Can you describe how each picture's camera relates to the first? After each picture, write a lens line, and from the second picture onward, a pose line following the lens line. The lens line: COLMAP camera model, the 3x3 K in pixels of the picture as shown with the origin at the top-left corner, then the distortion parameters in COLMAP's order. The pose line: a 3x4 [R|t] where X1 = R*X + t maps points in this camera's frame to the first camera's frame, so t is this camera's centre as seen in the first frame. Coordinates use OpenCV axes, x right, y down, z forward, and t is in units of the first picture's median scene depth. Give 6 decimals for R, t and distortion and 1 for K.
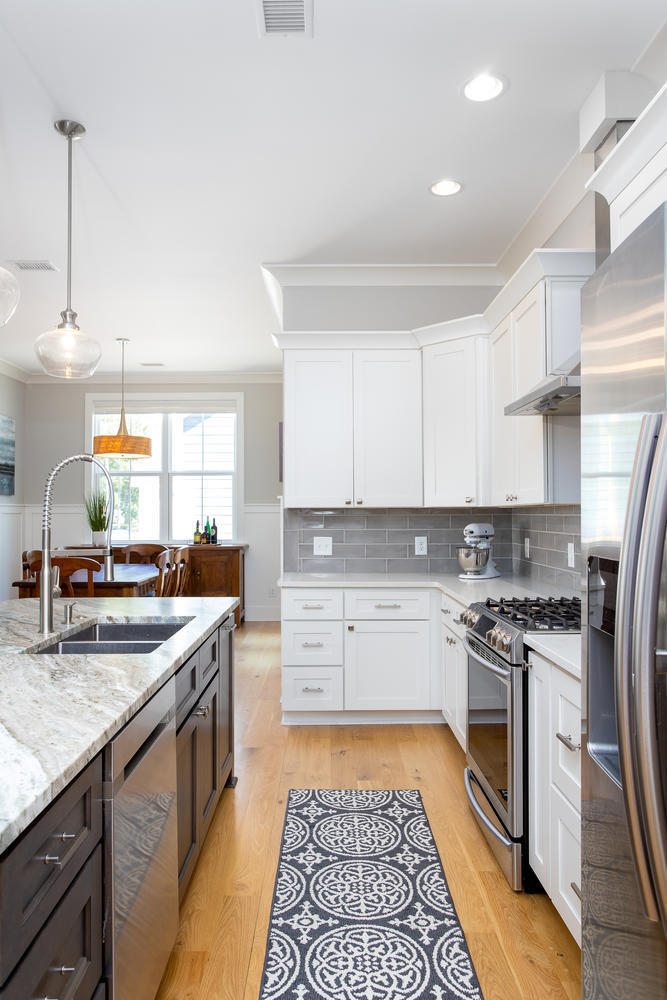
lens RADIAL K [[634.1, 0, 333.5], [0, 634.1, 500.0], [0, 0, 1]] dist [-0.001113, -0.000817]
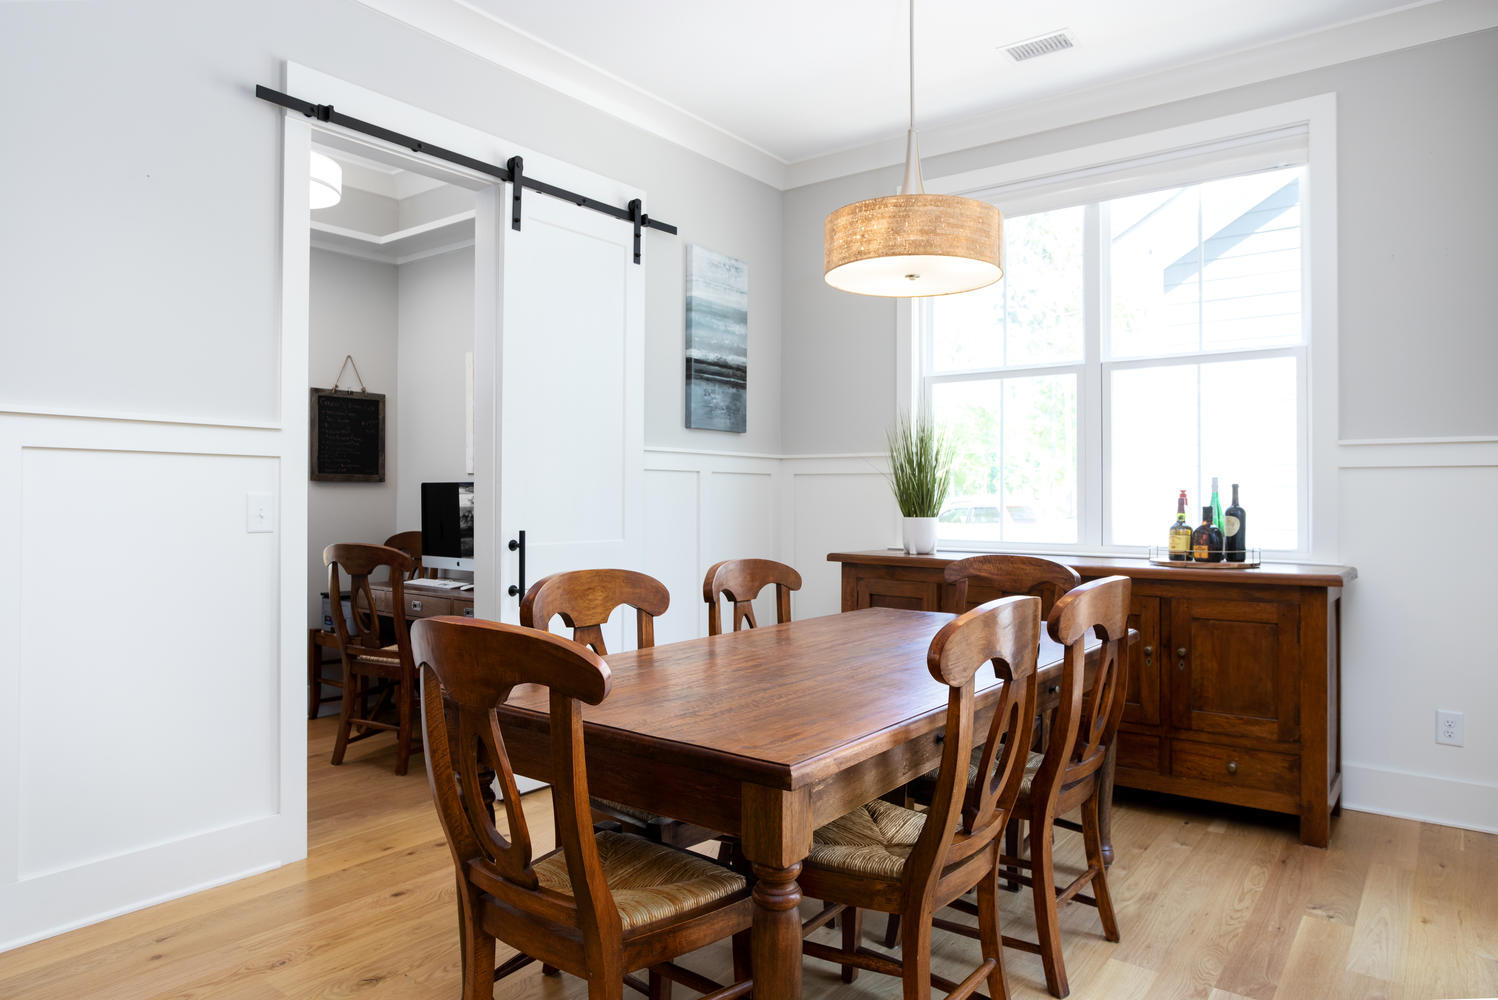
lens RADIAL K [[949.8, 0, 766.9], [0, 949.8, 482.0], [0, 0, 1]] dist [-0.001113, -0.000817]
pose [[0.790587, -0.004608, -0.612333, -0.080536], [0.006007, 0.999982, 0.000230, 0.026596], [0.612321, -0.003860, 0.790600, 0.471522]]
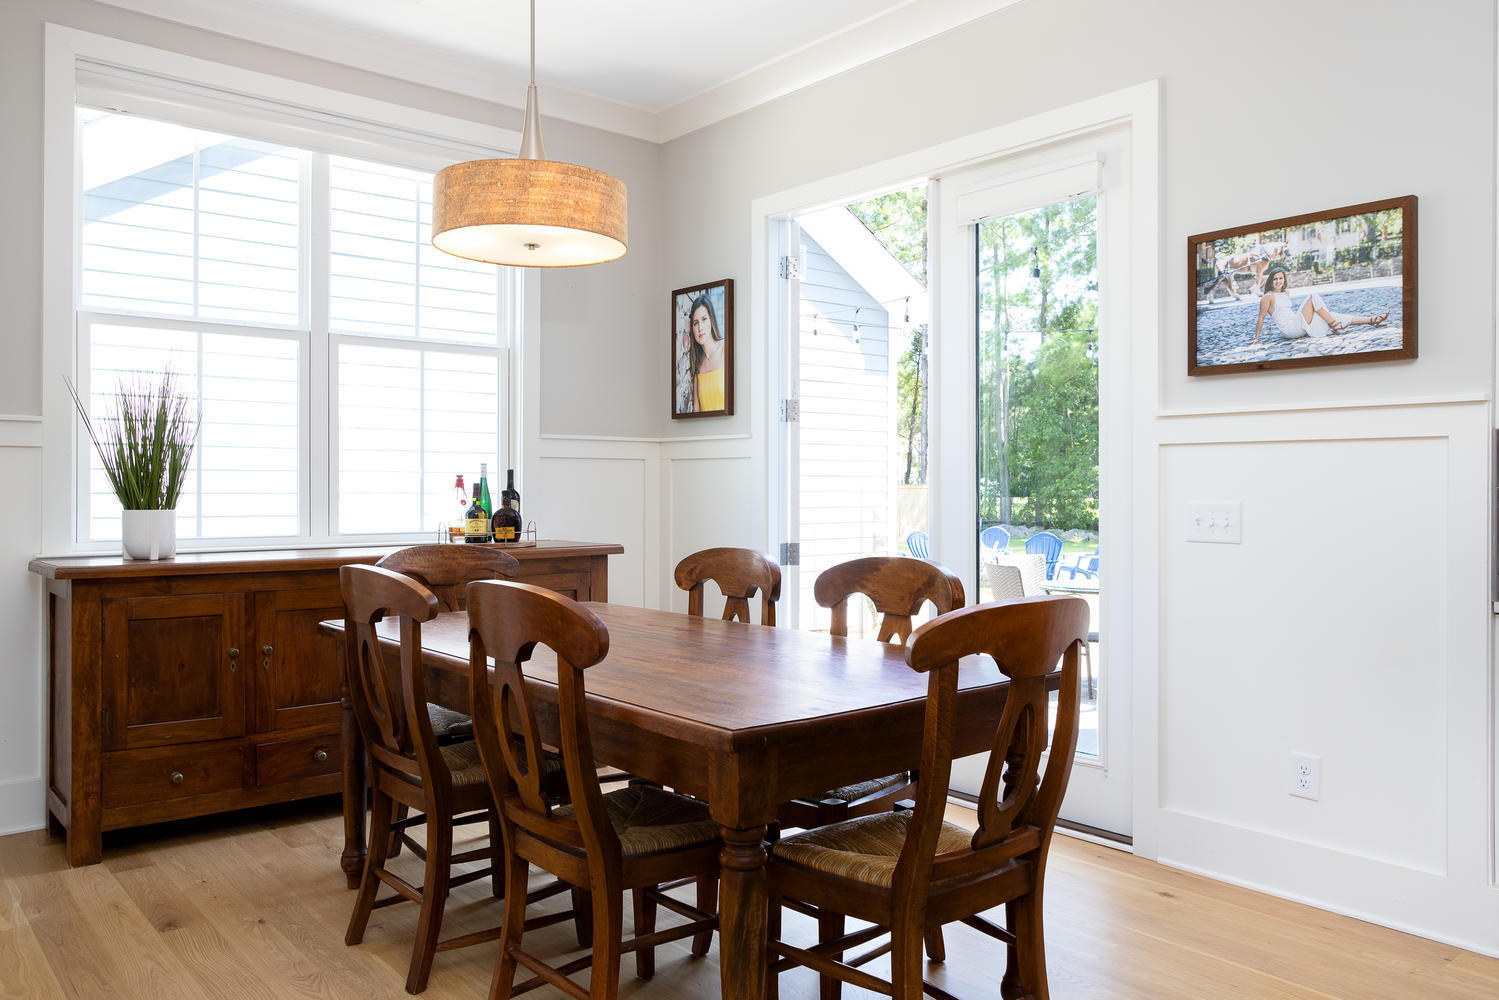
lens RADIAL K [[1113.5, 0, 750.9], [0, 1113.5, 481.1], [0, 0, 1]] dist [-0.002914, -0.000974]
pose [[0.774880, 0.006096, 0.632079, -0.485031], [-0.015668, 0.999832, 0.009564, 0.027280], [-0.631915, -0.017314, 0.774845, 0.432022]]
